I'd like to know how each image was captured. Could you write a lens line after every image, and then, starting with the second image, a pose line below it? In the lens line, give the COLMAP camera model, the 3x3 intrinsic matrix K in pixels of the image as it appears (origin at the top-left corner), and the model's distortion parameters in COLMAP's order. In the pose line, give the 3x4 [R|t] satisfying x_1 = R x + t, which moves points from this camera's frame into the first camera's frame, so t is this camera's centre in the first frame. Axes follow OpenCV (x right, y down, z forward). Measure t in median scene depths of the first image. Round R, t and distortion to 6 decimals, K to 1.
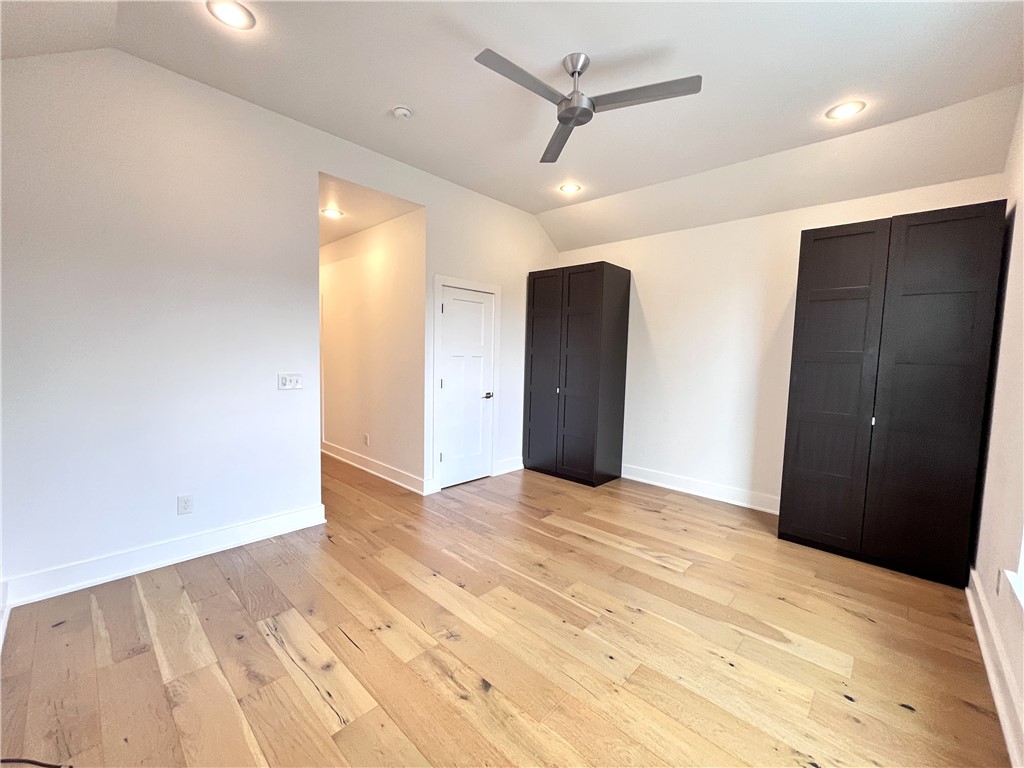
lens RADIAL K [[424.8, 0, 515.3], [0, 424.8, 384.8], [0, 0, 1]] dist [-0.001034, 0.000141]
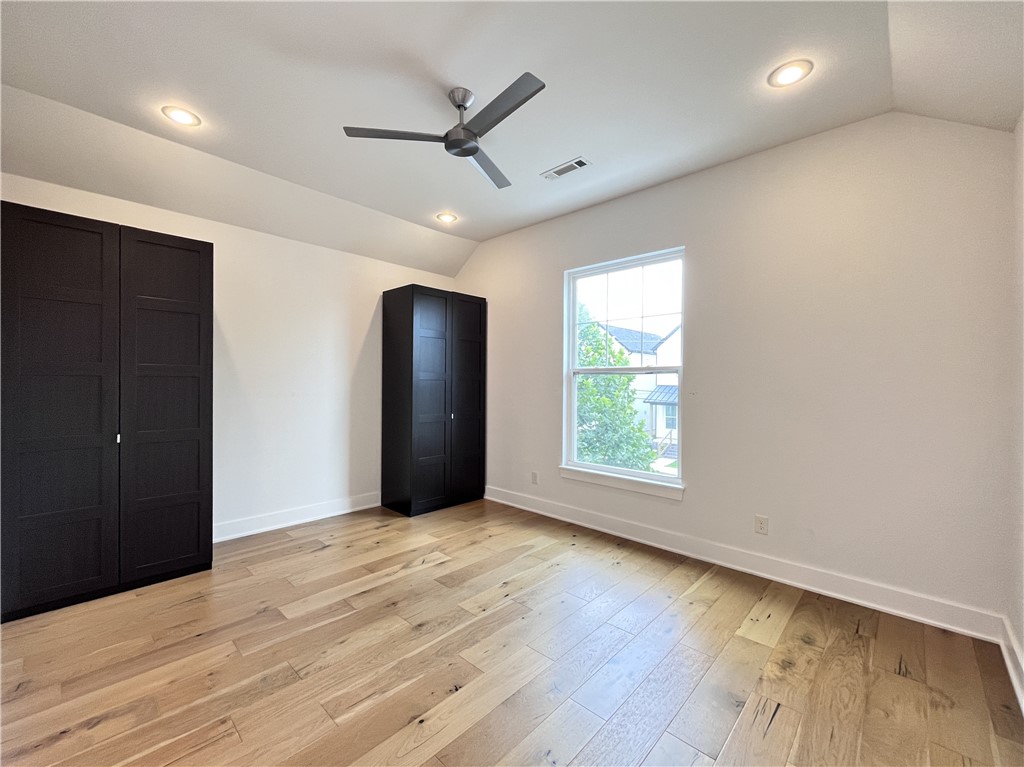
lens RADIAL K [[424.8, 0, 515.3], [0, 424.8, 384.3], [0, 0, 1]] dist [-0.001034, 0.000141]
pose [[-0.003656, -0.032223, 0.999474, -0.698863], [0.064291, 0.997405, 0.032391, -0.065433], [-0.997925, 0.064375, -0.001574, 0.701924]]
